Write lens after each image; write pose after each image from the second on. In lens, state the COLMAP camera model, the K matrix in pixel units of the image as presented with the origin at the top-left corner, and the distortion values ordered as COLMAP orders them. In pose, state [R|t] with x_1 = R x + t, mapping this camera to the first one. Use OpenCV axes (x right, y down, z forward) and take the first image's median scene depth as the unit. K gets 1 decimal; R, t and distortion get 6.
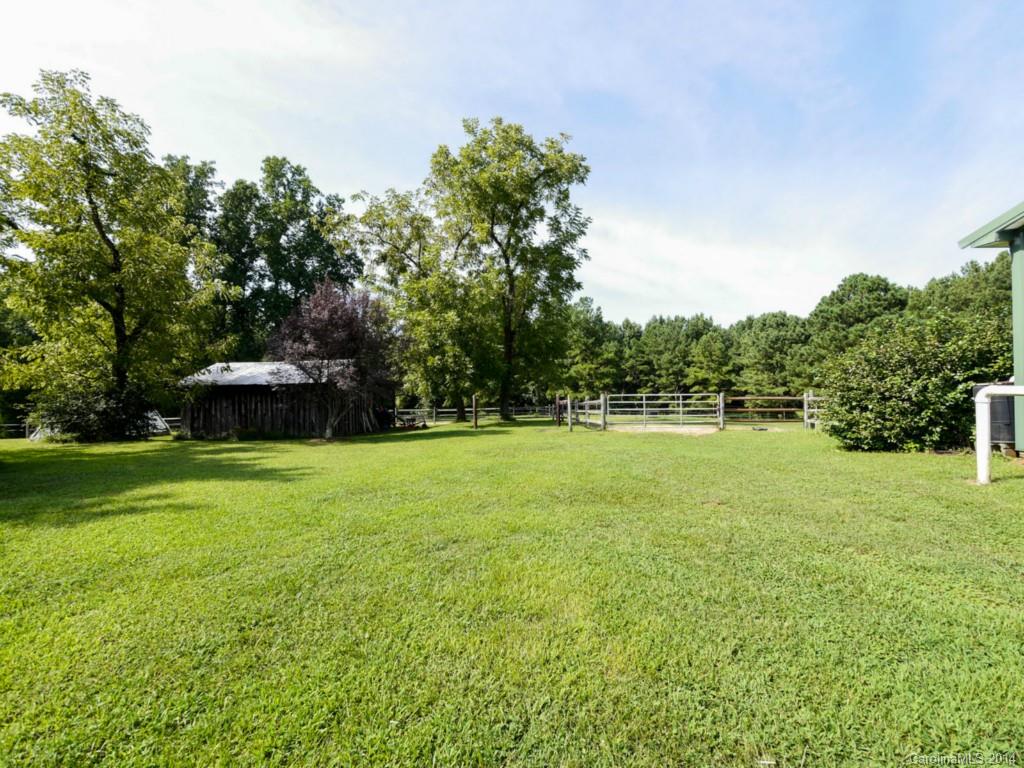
lens RADIAL K [[431.7, 0, 516.0], [0, 431.7, 377.8], [0, 0, 1]] dist [-0.003055, -0.000034]
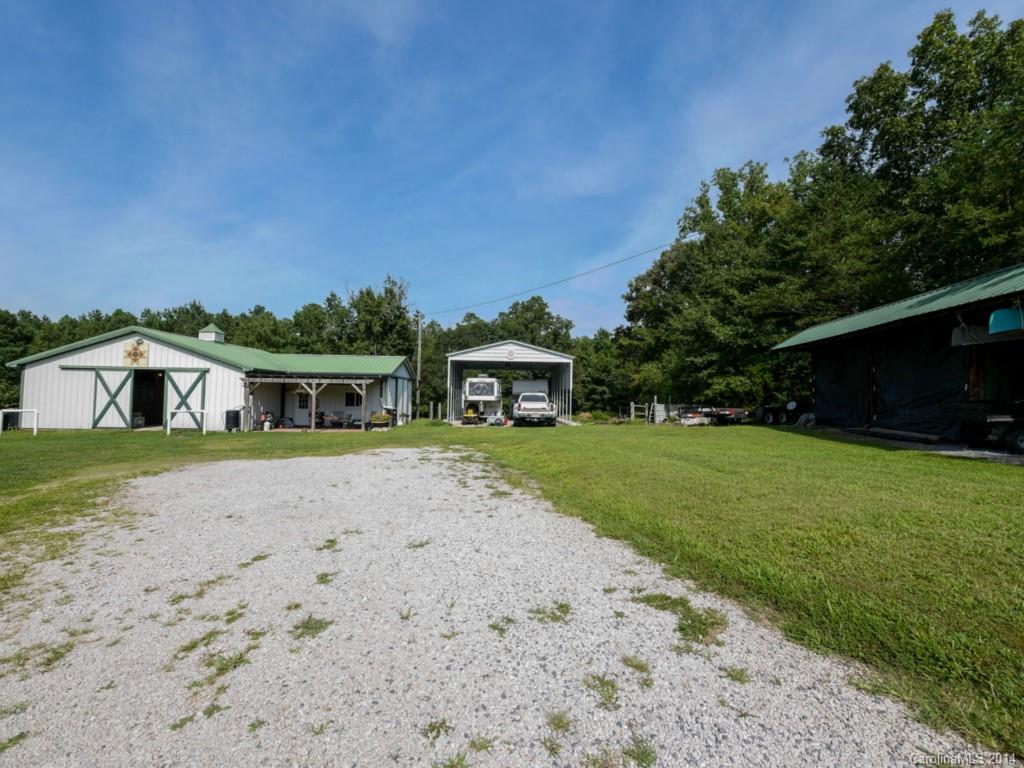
lens RADIAL K [[431.7, 0, 512.0], [0, 431.7, 384.6], [0, 0, 1]] dist [-0.003055, -0.000034]
pose [[0.015528, 0.047699, 0.998741, -0.271031], [-0.016470, 0.998738, -0.047443, -0.009936], [-0.999744, -0.015713, 0.016294, -0.366853]]
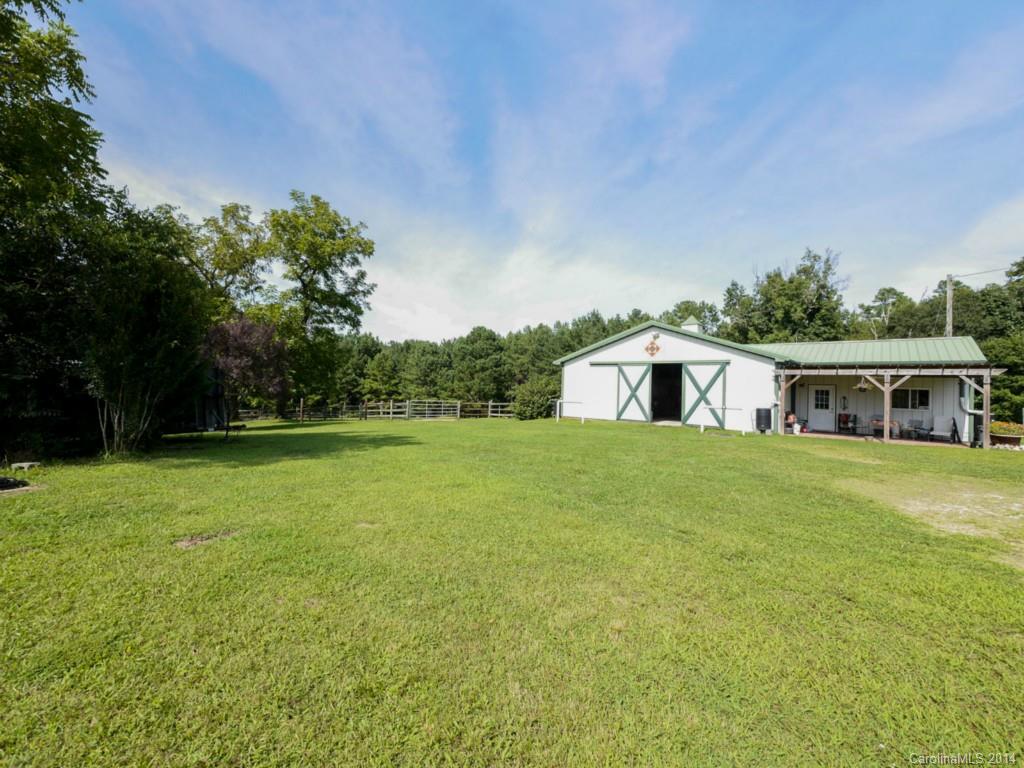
lens RADIAL K [[431.7, 0, 516.5], [0, 431.7, 380.4], [0, 0, 1]] dist [-0.003055, -0.000034]
pose [[0.685845, 0.053943, 0.725745, -0.255350], [-0.045689, 0.998473, -0.031037, -0.002743], [-0.726312, -0.011872, 0.687263, -0.181663]]
